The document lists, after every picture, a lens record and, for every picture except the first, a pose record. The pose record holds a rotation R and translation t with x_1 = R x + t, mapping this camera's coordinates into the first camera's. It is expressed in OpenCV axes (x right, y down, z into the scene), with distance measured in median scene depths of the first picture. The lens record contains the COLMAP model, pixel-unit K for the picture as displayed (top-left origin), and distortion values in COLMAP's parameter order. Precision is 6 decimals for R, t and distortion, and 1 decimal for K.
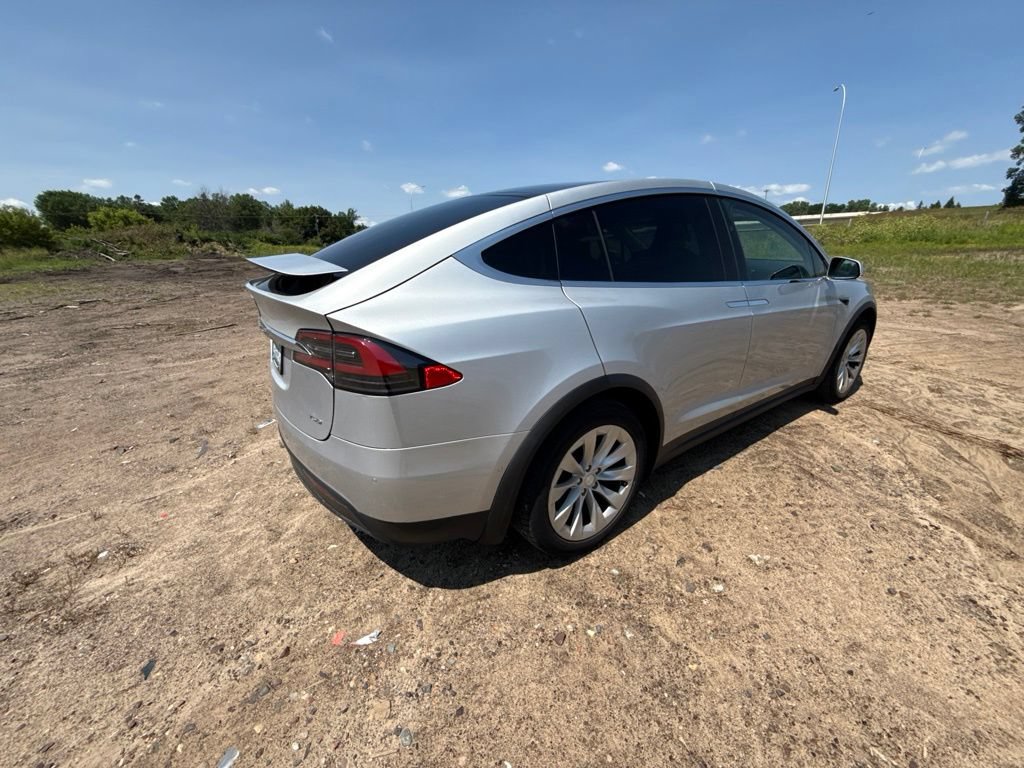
lens RADIAL K [[406.8, 0, 512.4], [0, 406.8, 384.9], [0, 0, 1]] dist [-0.001436, 0.000008]
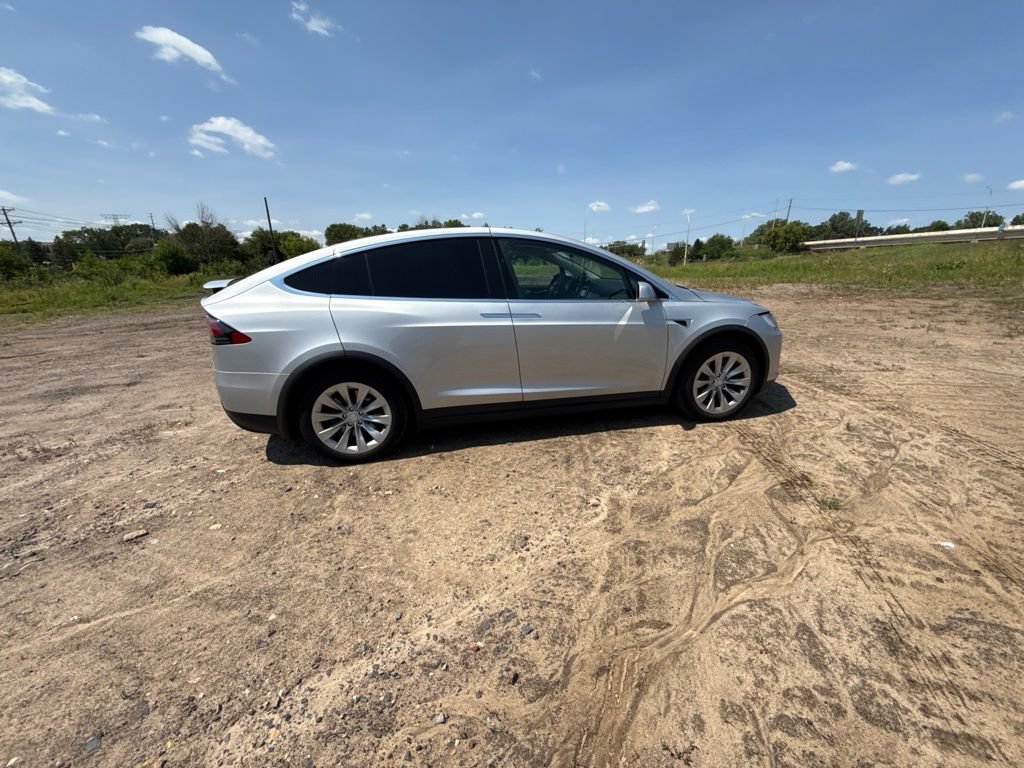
lens RADIAL K [[407.0, 0, 513.0], [0, 407.0, 384.2], [0, 0, 1]] dist [-0.000753, 0.000014]
pose [[0.914039, 0.110557, -0.390268, 1.406454], [-0.125016, 0.992085, -0.011755, 0.044739], [0.385880, 0.059534, 0.920626, -0.256798]]
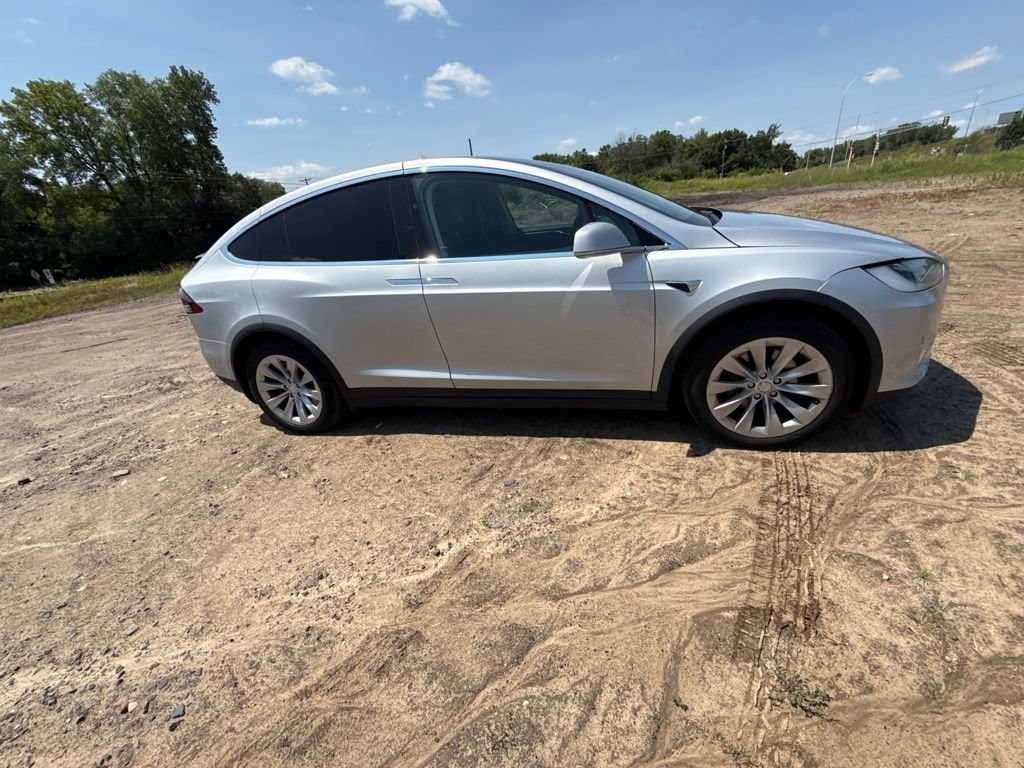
lens RADIAL K [[407.0, 0, 513.0], [0, 407.0, 384.2], [0, 0, 1]] dist [-0.000753, 0.000014]
pose [[0.637744, 0.255432, -0.726661, 1.917447], [-0.147375, 0.966448, 0.210379, -0.249639], [0.756018, -0.027077, 0.653991, 0.618634]]
